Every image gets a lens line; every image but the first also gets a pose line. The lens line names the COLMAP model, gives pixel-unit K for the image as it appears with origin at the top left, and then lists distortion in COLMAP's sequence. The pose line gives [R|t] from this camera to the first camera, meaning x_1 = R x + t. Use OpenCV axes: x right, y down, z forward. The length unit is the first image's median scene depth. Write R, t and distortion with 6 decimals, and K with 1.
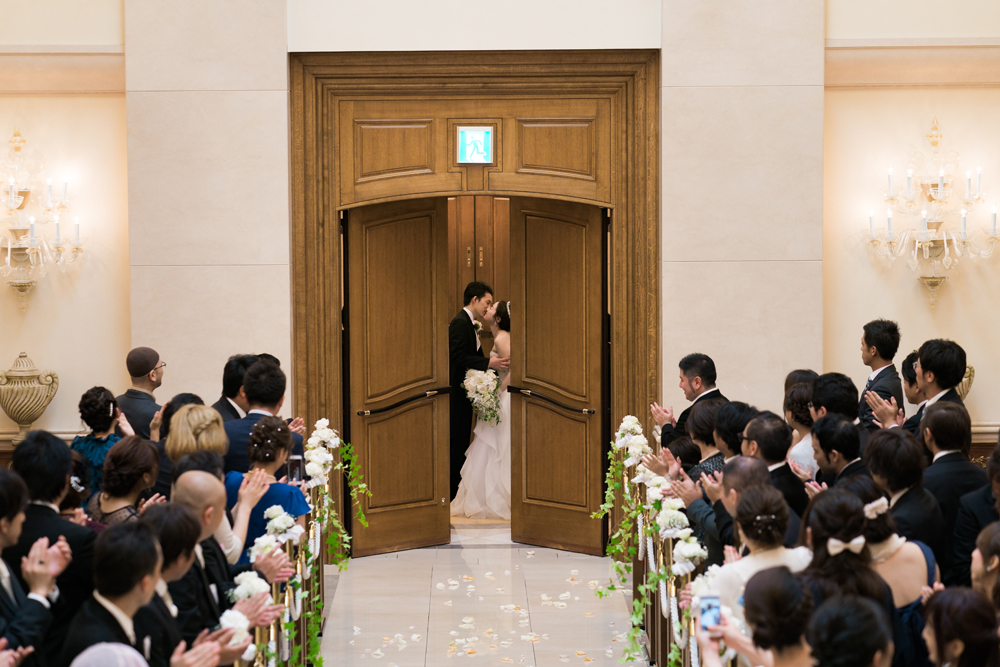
lens RADIAL K [[2256.4, 0, 498.3], [0, 2256.4, 335.9], [0, 0, 1]] dist [0.097471, 0.000000]
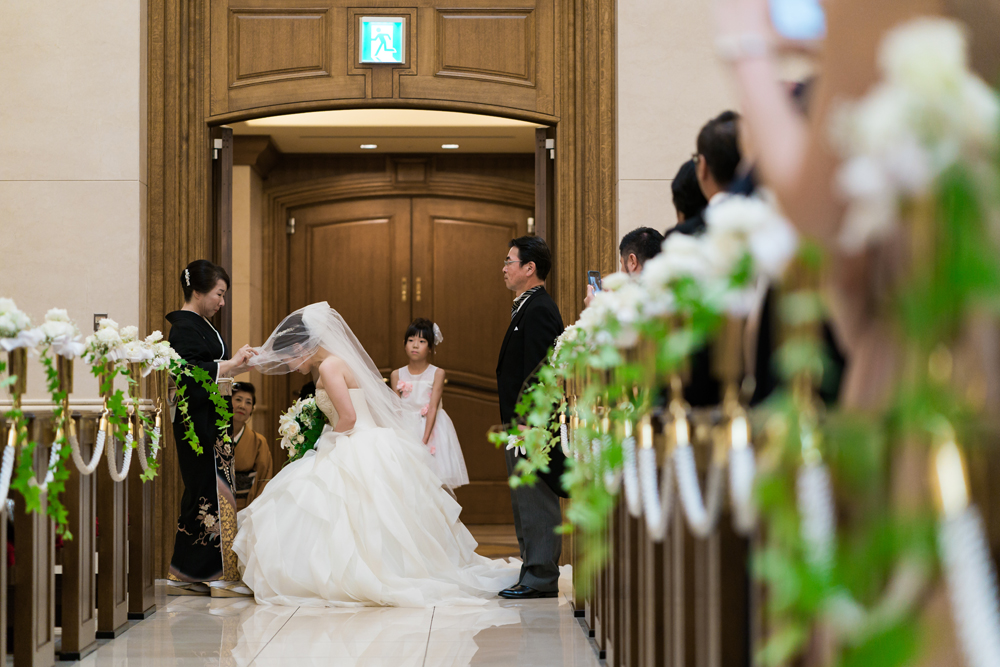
lens RADIAL K [[2256.4, 0, 501.8], [0, 2256.4, 331.2], [0, 0, 1]] dist [0.097471, 0.000000]
pose [[0.999979, 0.005251, 0.003706, 0.029022], [-0.004816, 0.994044, -0.108870, 0.102110], [-0.004256, 0.108850, 0.994049, 0.226089]]
